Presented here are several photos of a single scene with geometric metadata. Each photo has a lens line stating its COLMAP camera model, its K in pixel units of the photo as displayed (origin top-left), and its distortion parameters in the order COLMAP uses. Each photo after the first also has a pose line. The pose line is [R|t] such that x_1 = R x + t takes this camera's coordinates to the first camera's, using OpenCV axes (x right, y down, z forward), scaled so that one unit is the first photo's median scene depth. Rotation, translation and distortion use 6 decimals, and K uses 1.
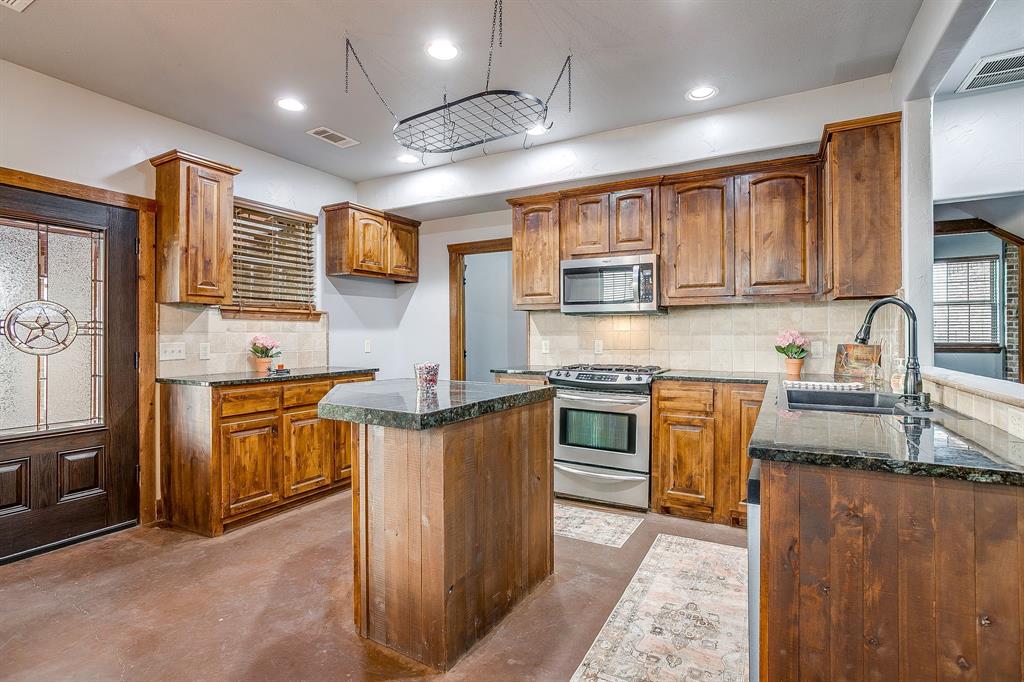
lens RADIAL K [[500.3, 0, 508.0], [0, 500.3, 335.7], [0, 0, 1]] dist [-0.063032, 0.040685]
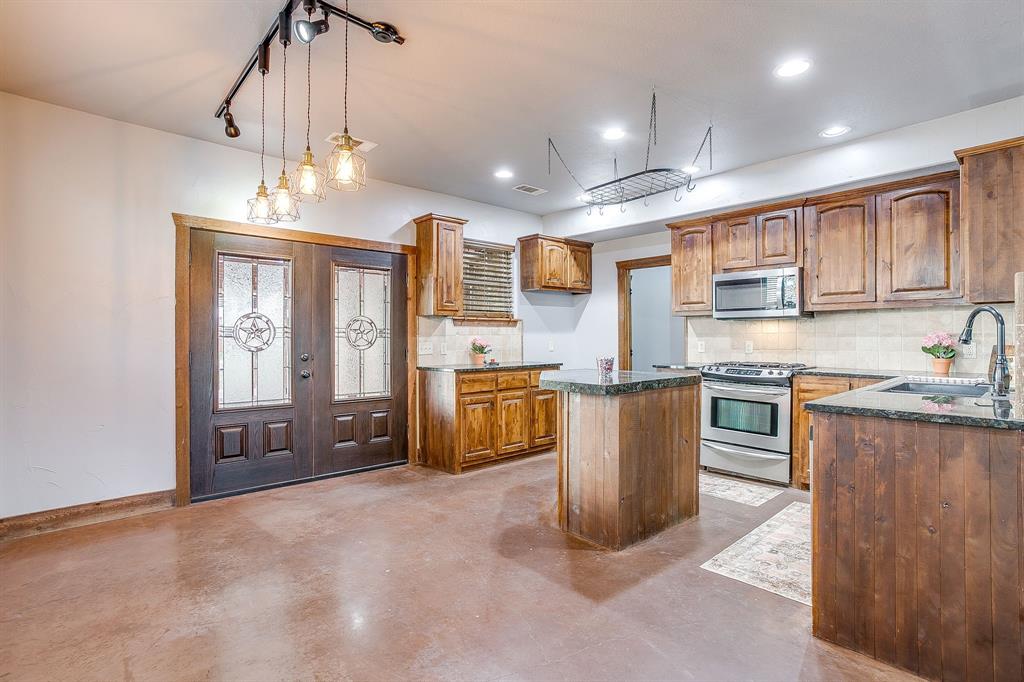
lens RADIAL K [[500.3, 0, 508.0], [0, 500.3, 335.7], [0, 0, 1]] dist [-0.063032, 0.040685]
pose [[0.947481, -0.002285, -0.319803, 0.023740], [0.001226, 0.999993, -0.003511, -0.000587], [0.319809, 0.002935, 0.947478, -0.332951]]
